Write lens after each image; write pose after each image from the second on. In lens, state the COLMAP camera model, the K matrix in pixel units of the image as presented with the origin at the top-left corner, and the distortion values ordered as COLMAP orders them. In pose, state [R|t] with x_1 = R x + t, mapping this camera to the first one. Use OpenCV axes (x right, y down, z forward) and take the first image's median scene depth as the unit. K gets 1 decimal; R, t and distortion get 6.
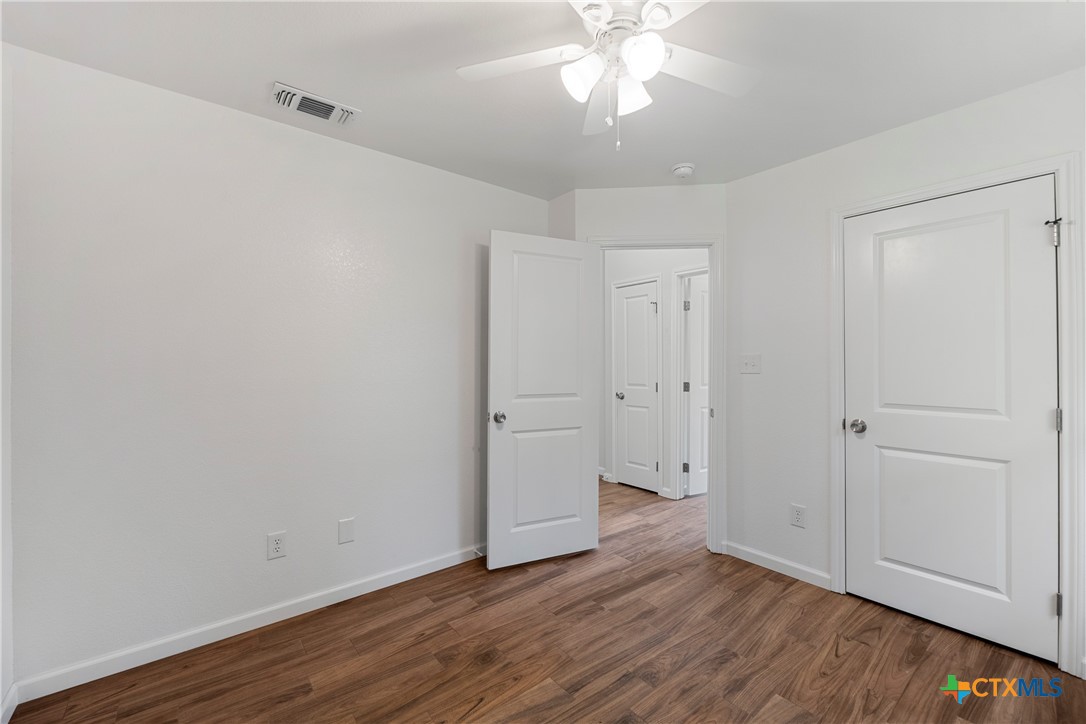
lens RADIAL K [[442.4, 0, 546.9], [0, 442.4, 354.6], [0, 0, 1]] dist [-0.002299, -0.000961]
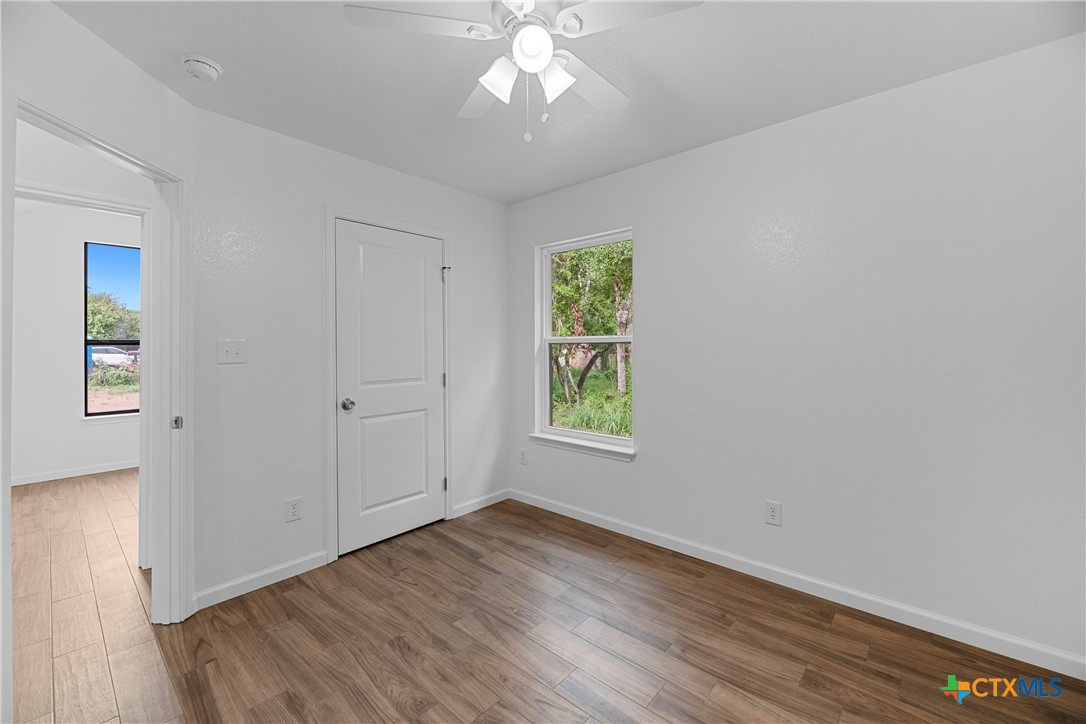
lens RADIAL K [[442.4, 0, 546.9], [0, 442.4, 354.6], [0, 0, 1]] dist [-0.002299, -0.000961]
pose [[-0.158657, -0.014703, 0.987224, -0.549786], [-0.005854, 0.999886, 0.013951, 0.016758], [-0.987316, -0.003566, -0.158725, 0.745411]]
